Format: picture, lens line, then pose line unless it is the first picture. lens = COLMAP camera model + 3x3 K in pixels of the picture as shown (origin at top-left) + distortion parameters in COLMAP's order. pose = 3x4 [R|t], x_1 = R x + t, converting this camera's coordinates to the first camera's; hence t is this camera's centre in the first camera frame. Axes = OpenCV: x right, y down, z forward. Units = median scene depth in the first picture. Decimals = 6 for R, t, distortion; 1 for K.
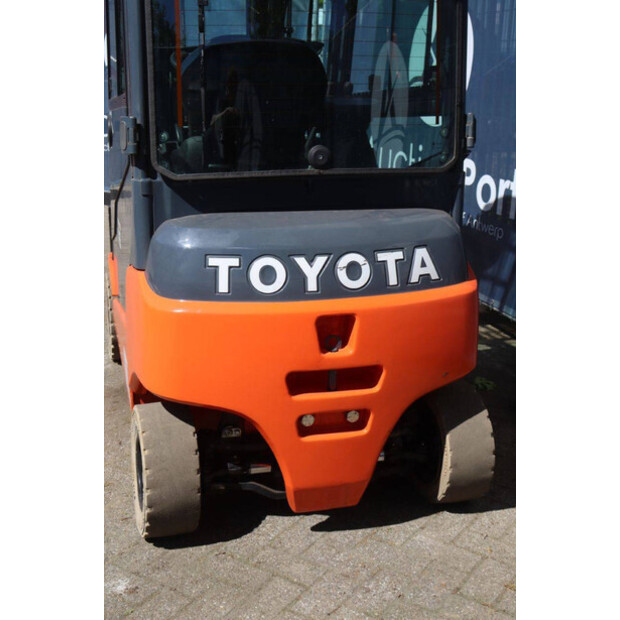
lens RADIAL K [[881.4, 0, 311.8], [0, 881.4, 298.3], [0, 0, 1]] dist [0.059977, 0.016703]
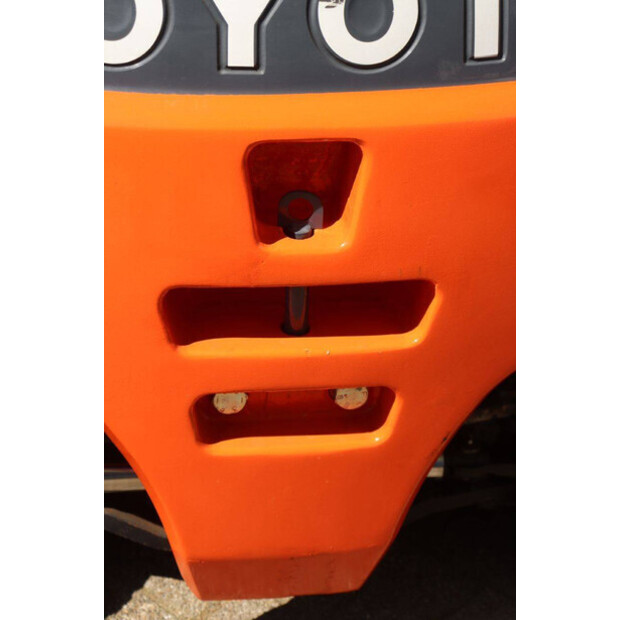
lens RADIAL K [[1435.9, 0, 310.0], [0, 1435.9, 310.0], [0, 0, 1]] dist [0.241870, 0.097764]
pose [[0.991599, 0.086296, -0.096354, 0.086475], [-0.059564, 0.965873, 0.252073, -0.058010], [0.114818, -0.244216, 0.962899, 0.415204]]
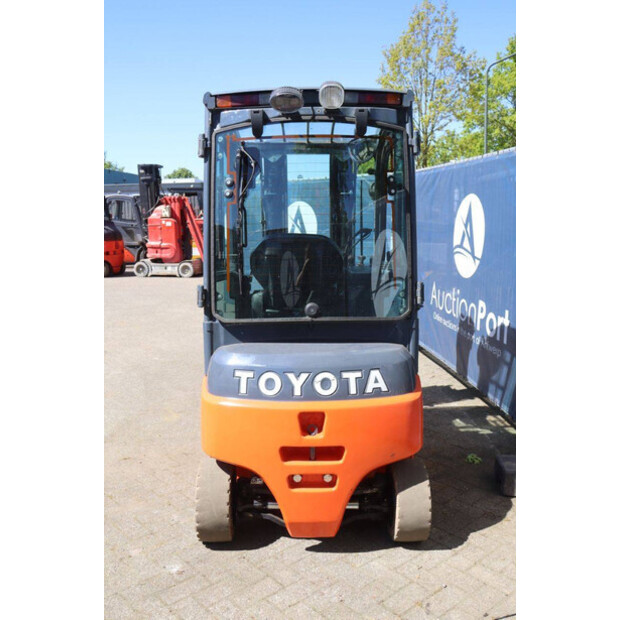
lens RADIAL K [[597.0, 0, 310.0], [0, 597.0, 310.0], [0, 0, 1]] dist [-0.062090, 0.010609]
pose [[0.966405, 0.020140, -0.256234, 0.279090], [-0.048191, 0.993443, -0.103672, -0.048400], [0.252466, 0.112538, 0.961039, -0.032645]]
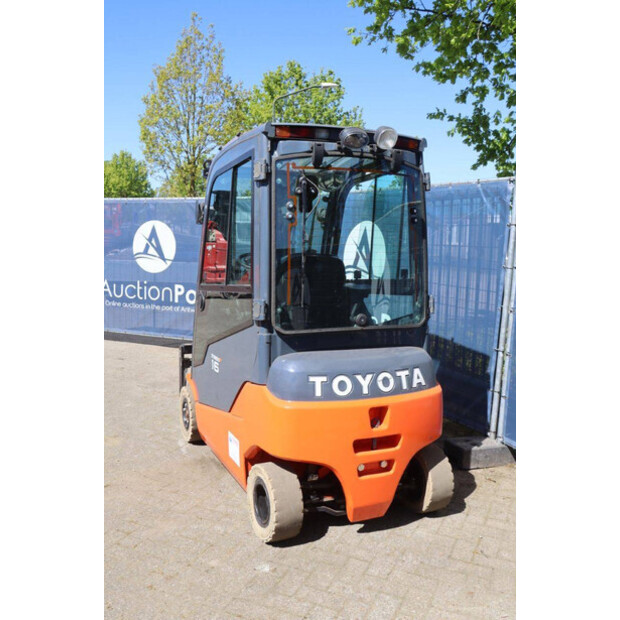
lens RADIAL K [[604.0, 0, 310.0], [0, 604.0, 310.0], [0, 0, 1]] dist [-0.069956, -0.004932]
pose [[0.987309, -0.008800, 0.158565, -0.293612], [0.031771, 0.989223, -0.142926, -0.005126], [-0.155599, 0.146150, 0.976949, -0.205951]]
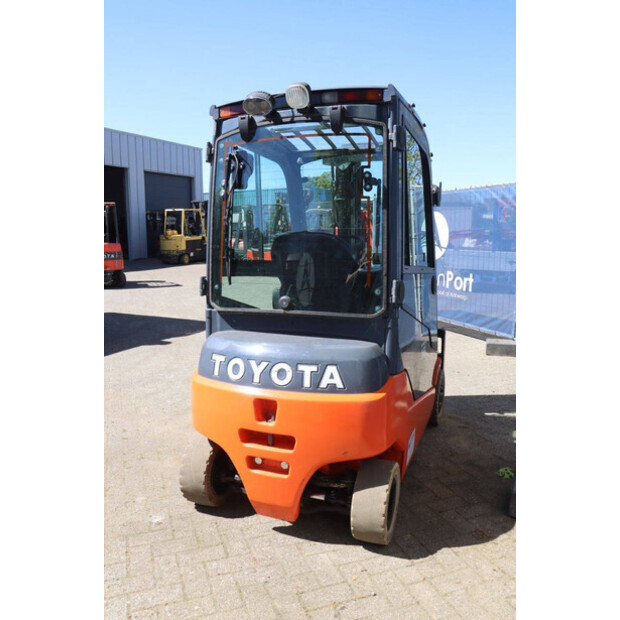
lens RADIAL K [[519.5, 0, 310.0], [0, 519.5, 310.0], [0, 0, 1]] dist [-0.103946, 0.008963]
pose [[0.800336, 0.071574, -0.595265, 0.623813], [-0.140840, 0.987510, -0.070623, -0.084355], [0.582775, 0.140359, 0.800420, 0.248574]]
